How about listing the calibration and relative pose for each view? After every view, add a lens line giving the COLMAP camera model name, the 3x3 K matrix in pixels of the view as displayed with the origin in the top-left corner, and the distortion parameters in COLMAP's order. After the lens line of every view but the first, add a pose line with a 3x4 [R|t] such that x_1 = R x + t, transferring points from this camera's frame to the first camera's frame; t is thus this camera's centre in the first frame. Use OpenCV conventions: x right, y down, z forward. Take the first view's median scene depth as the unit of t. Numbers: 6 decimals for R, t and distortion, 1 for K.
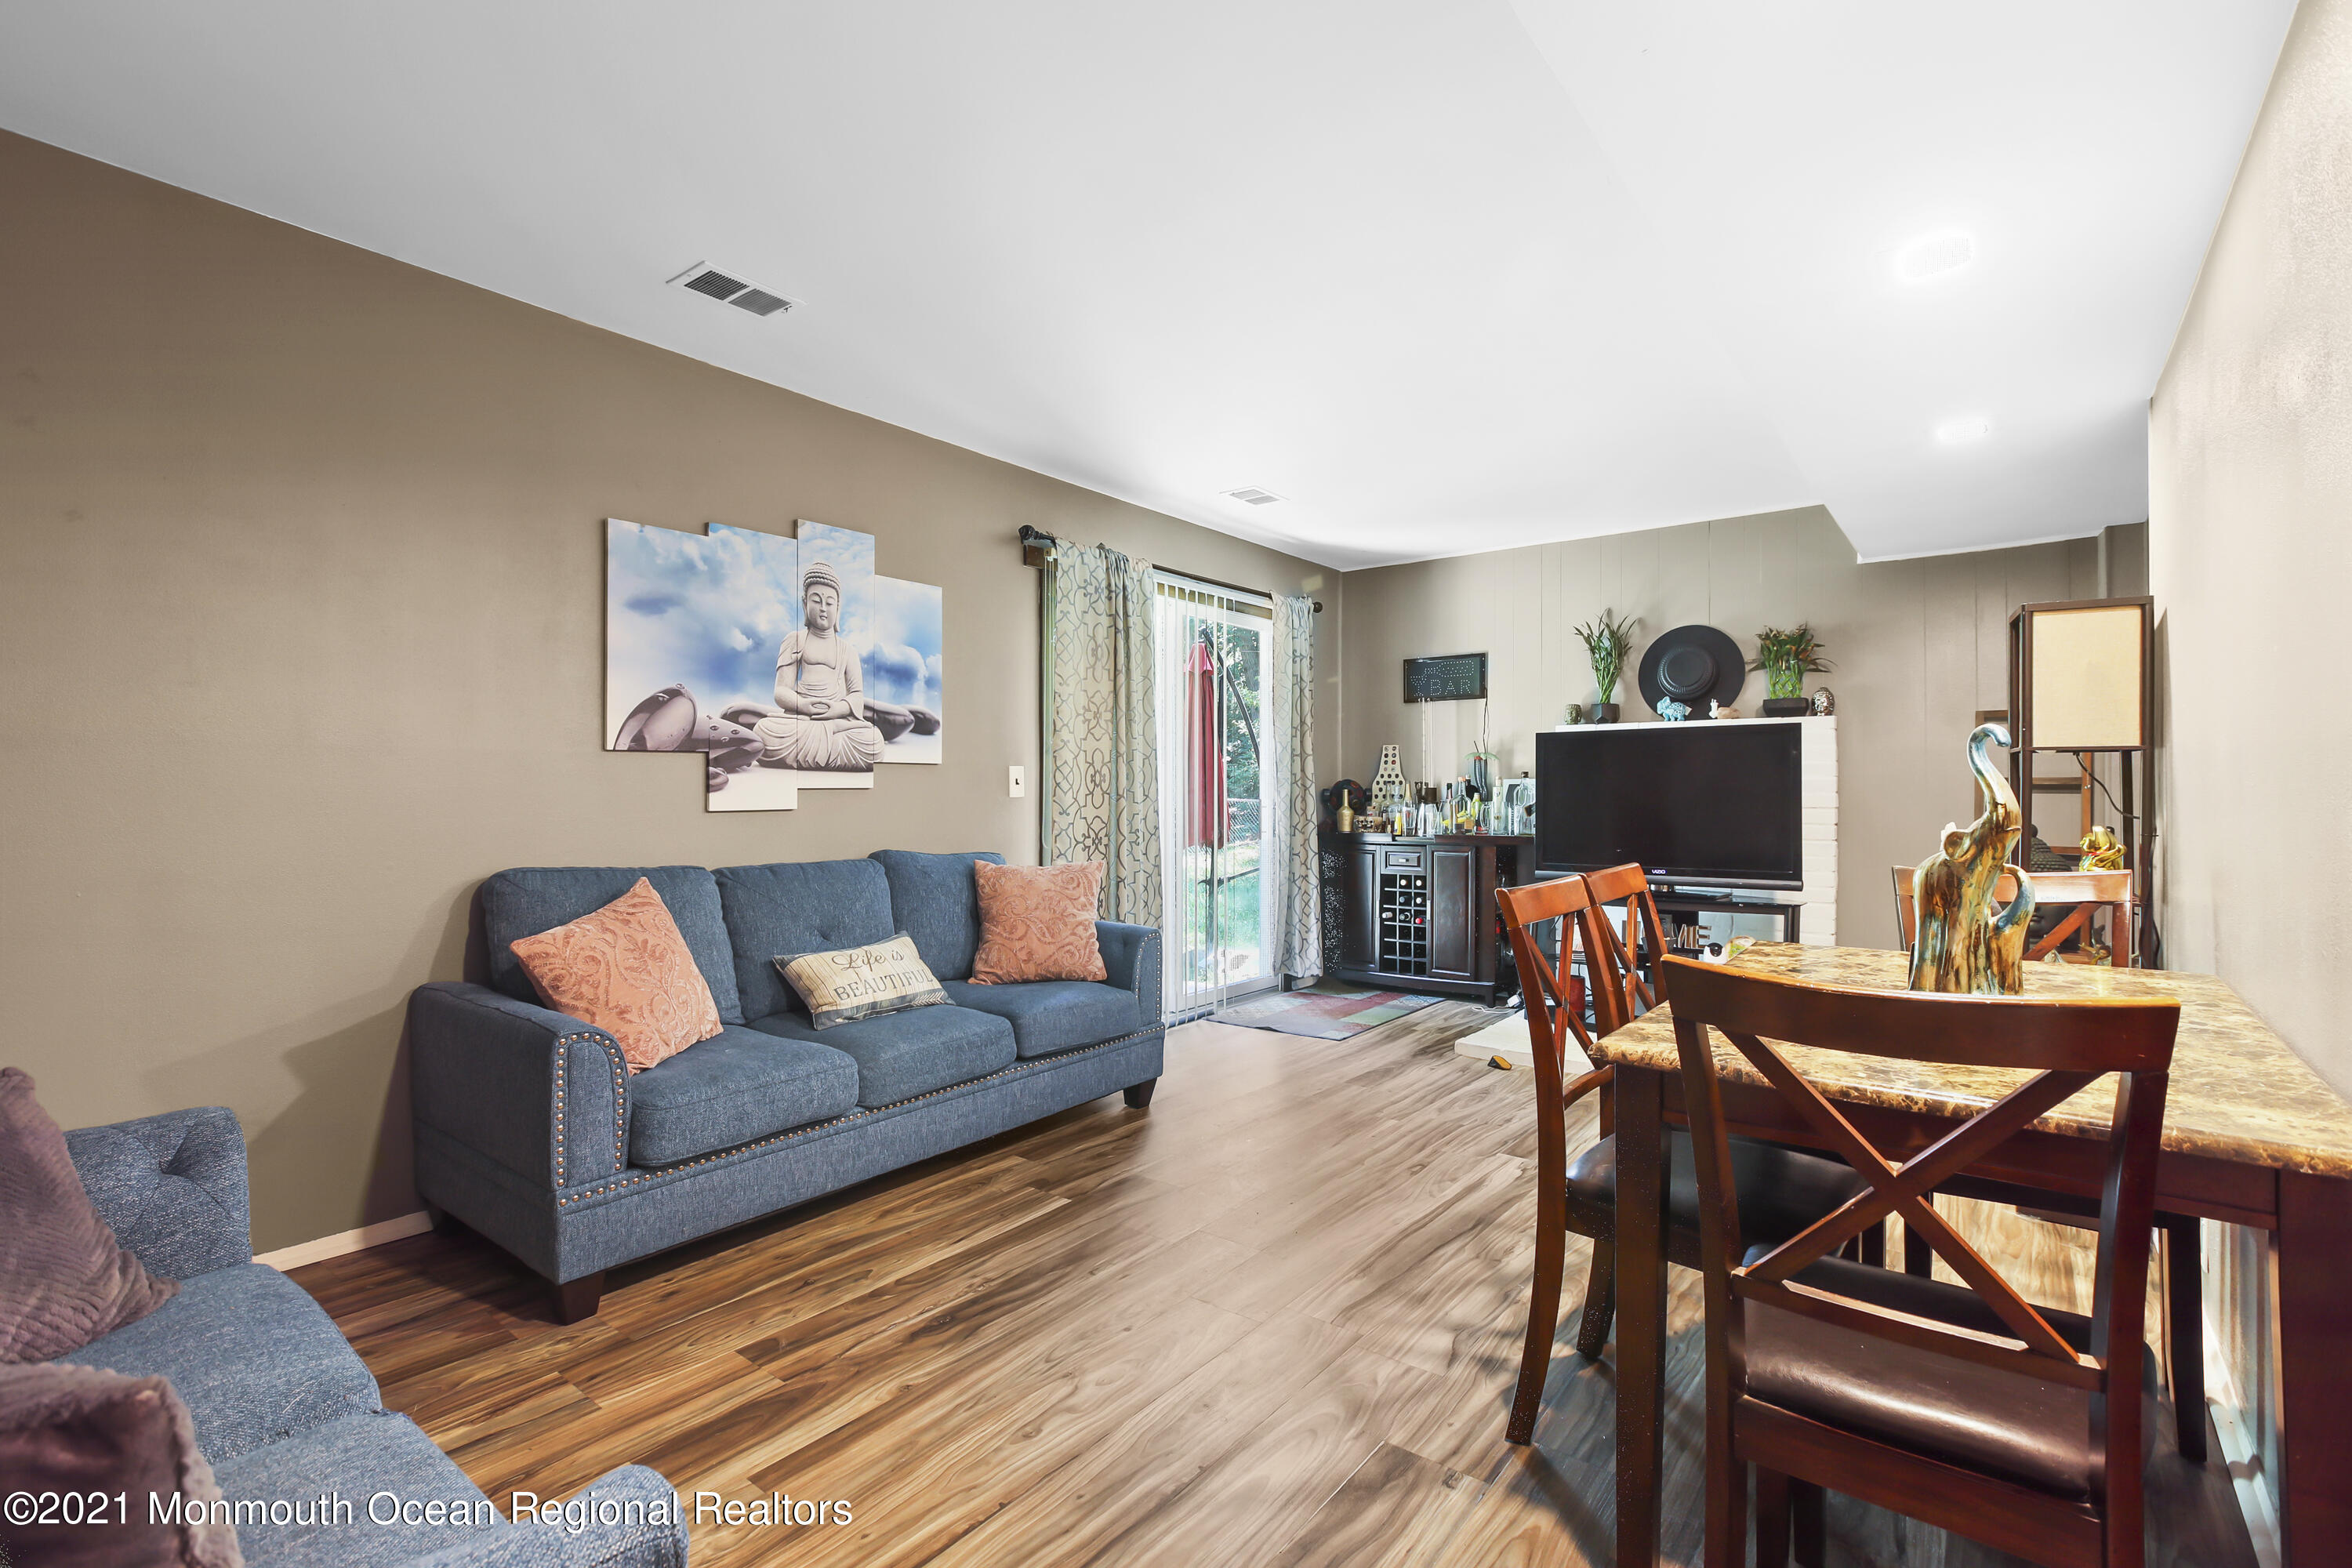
lens RADIAL K [[1061.0, 0, 1179.5], [0, 1061.0, 787.0], [0, 0, 1]] dist [-0.000279, 0.000558]
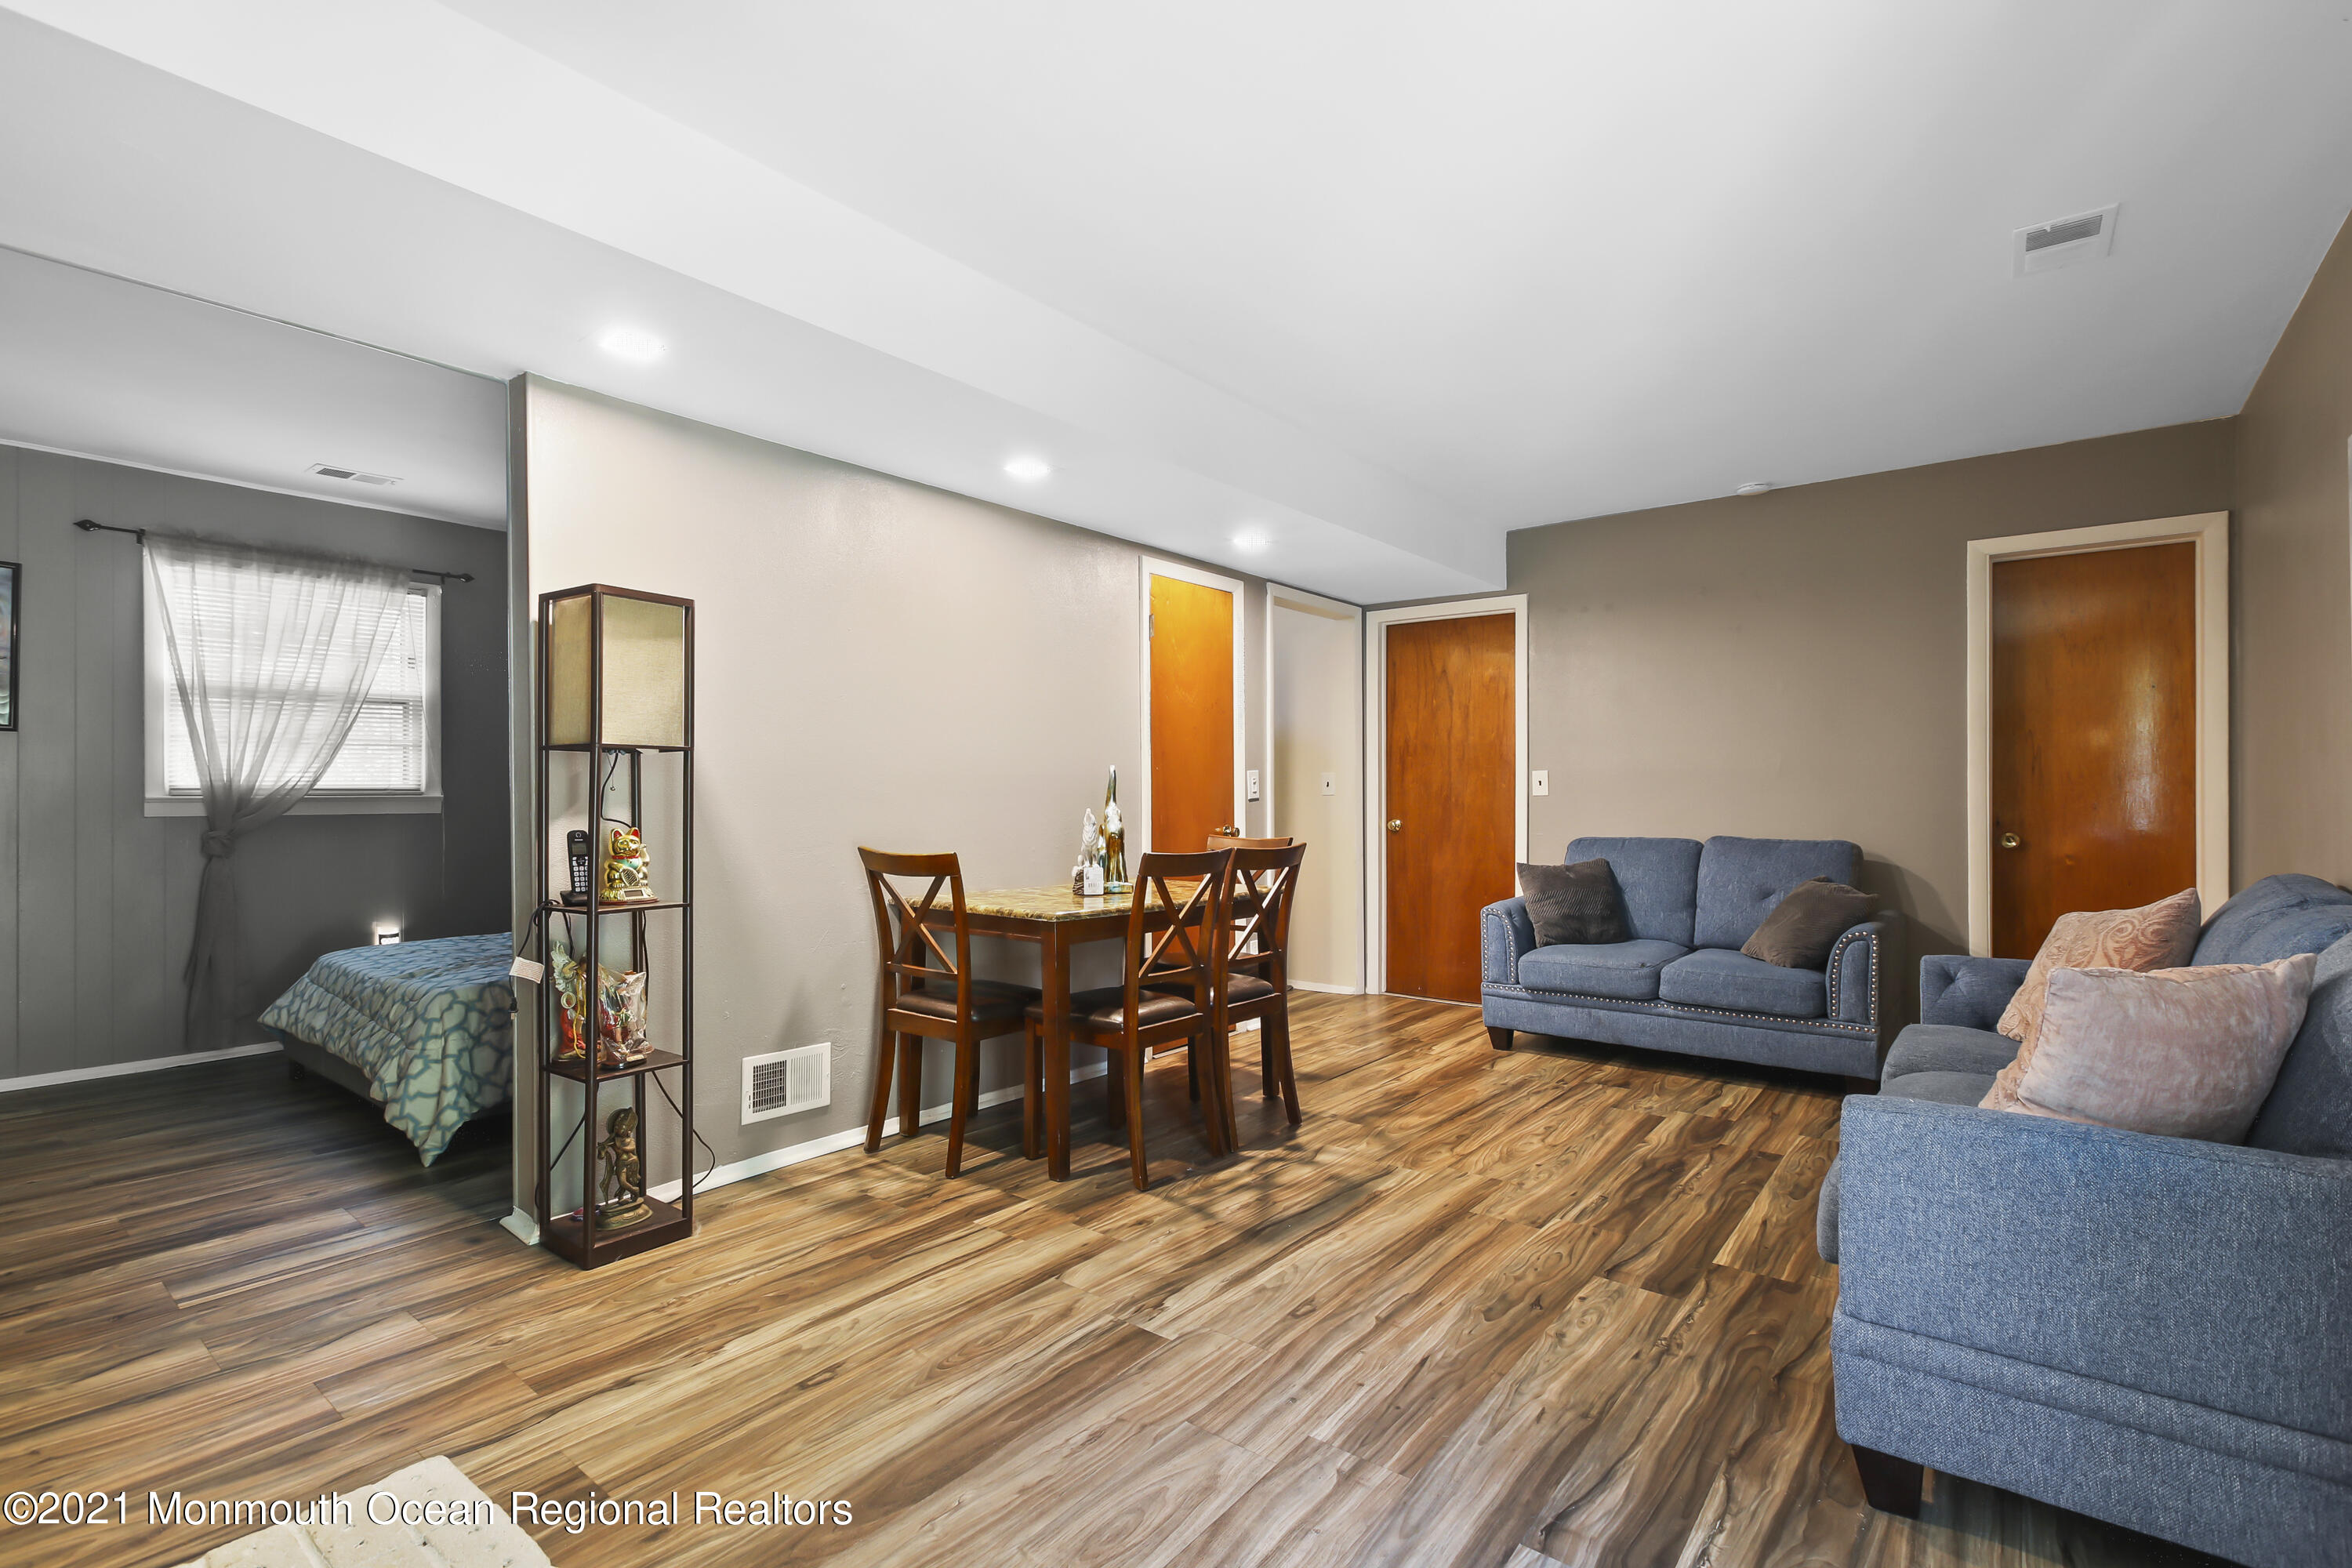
lens RADIAL K [[1061.0, 0, 1171.6], [0, 1061.0, 788.9], [0, 0, 1]] dist [-0.000279, 0.000558]
pose [[-0.999900, 0.002157, 0.013983, 0.398751], [0.002008, 0.999942, -0.010616, 0.012793], [-0.014005, -0.010587, -0.999846, 2.279559]]
